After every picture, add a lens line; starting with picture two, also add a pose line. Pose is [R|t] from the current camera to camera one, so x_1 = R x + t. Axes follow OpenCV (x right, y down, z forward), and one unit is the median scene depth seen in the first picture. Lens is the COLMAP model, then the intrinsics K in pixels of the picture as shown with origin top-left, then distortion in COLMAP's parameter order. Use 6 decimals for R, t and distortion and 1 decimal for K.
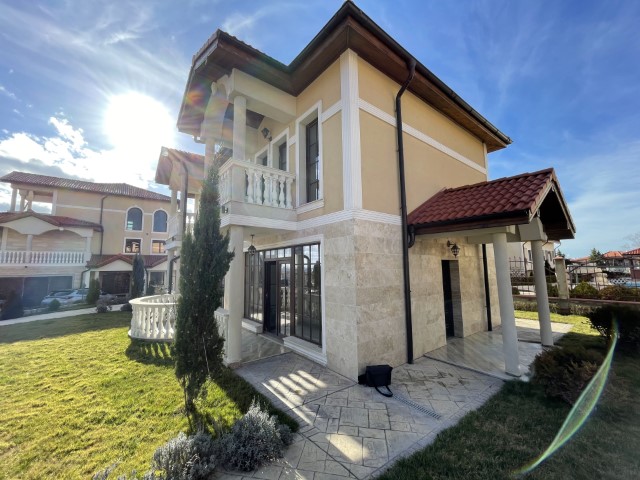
lens RADIAL K [[258.6, 0, 319.5], [0, 258.6, 240.2], [0, 0, 1]] dist [-0.001195, -0.000964]
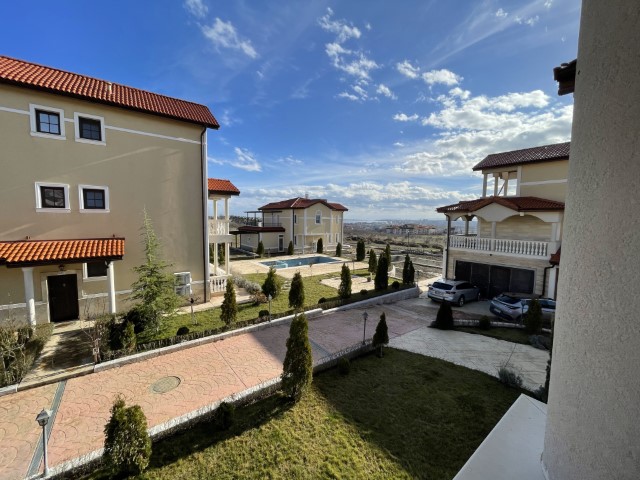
lens RADIAL K [[258.6, 0, 317.8], [0, 258.6, 240.9], [0, 0, 1]] dist [-0.001195, -0.000964]
pose [[-0.019626, 0.098331, -0.994960, -0.136730], [0.099120, 0.990441, 0.095929, -0.103757], [0.994882, -0.096737, -0.029185, 0.352169]]
